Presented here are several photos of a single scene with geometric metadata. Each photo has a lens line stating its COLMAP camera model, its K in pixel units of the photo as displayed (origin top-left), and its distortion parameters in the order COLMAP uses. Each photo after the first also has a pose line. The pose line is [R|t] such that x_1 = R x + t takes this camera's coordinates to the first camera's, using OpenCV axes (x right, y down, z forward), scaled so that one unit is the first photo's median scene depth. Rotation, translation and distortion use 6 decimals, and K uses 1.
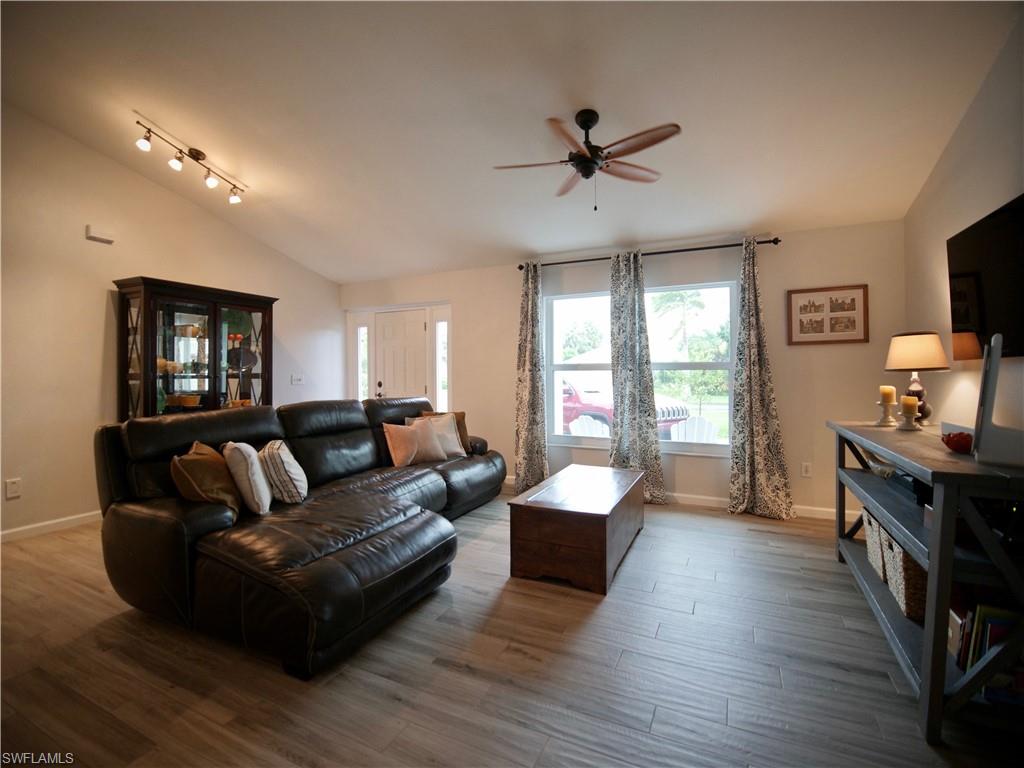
lens RADIAL K [[466.8, 0, 507.5], [0, 466.8, 379.6], [0, 0, 1]] dist [-0.013371, -0.000823]
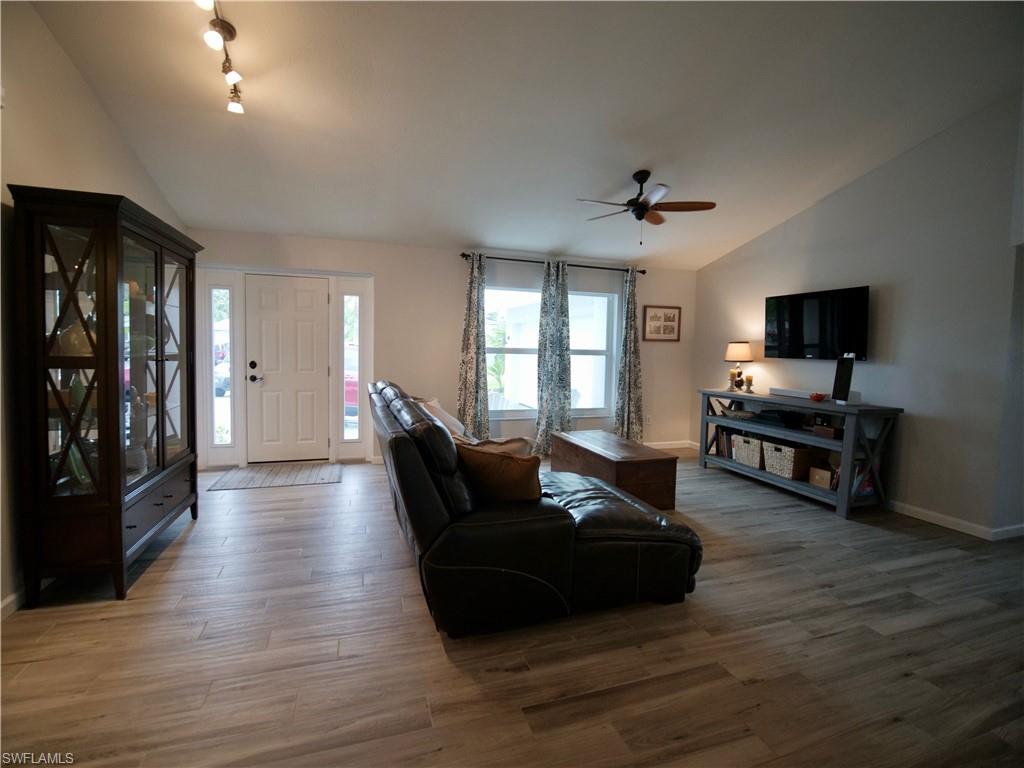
lens RADIAL K [[466.8, 0, 511.4], [0, 466.8, 377.6], [0, 0, 1]] dist [-0.013371, -0.000823]
pose [[0.712632, -0.025760, 0.701065, -0.792884], [-0.017533, 0.998359, 0.054506, -0.028557], [-0.701319, -0.051135, 0.711012, 0.195863]]
